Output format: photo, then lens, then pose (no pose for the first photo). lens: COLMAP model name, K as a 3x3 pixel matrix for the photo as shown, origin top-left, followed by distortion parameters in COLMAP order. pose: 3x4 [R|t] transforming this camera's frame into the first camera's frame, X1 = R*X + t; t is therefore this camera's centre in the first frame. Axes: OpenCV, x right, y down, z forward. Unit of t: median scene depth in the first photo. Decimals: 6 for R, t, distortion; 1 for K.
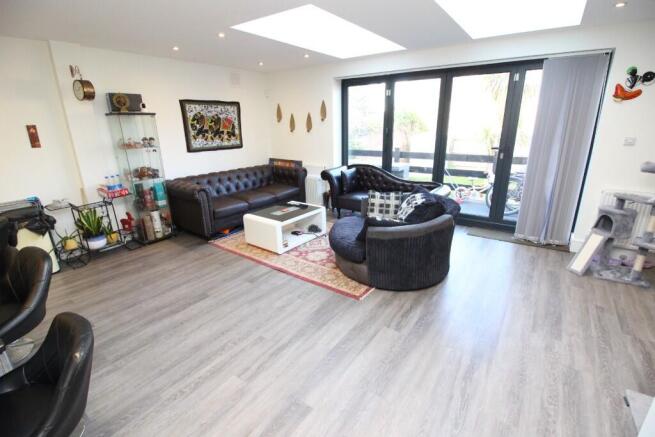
lens RADIAL K [[302.3, 0, 327.5], [0, 302.3, 218.5], [0, 0, 1]] dist [0.000069, -0.013614]
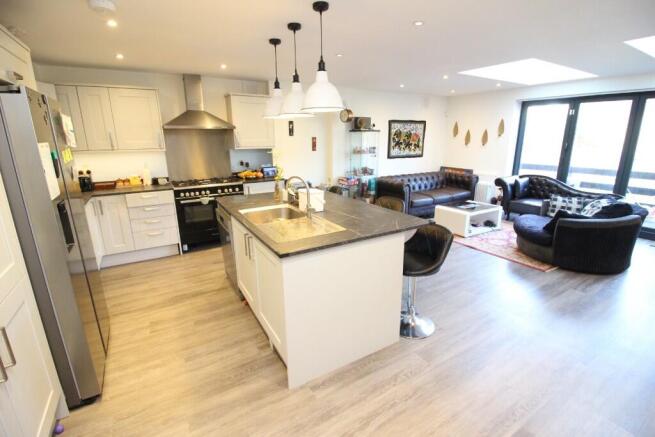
lens RADIAL K [[302.3, 0, 327.5], [0, 302.3, 218.5], [0, 0, 1]] dist [0.000069, -0.013614]
pose [[0.922497, 0.108373, -0.370479, -0.181462], [-0.123051, 0.992269, -0.016139, 0.103198], [0.365866, 0.060476, 0.928700, -0.340538]]
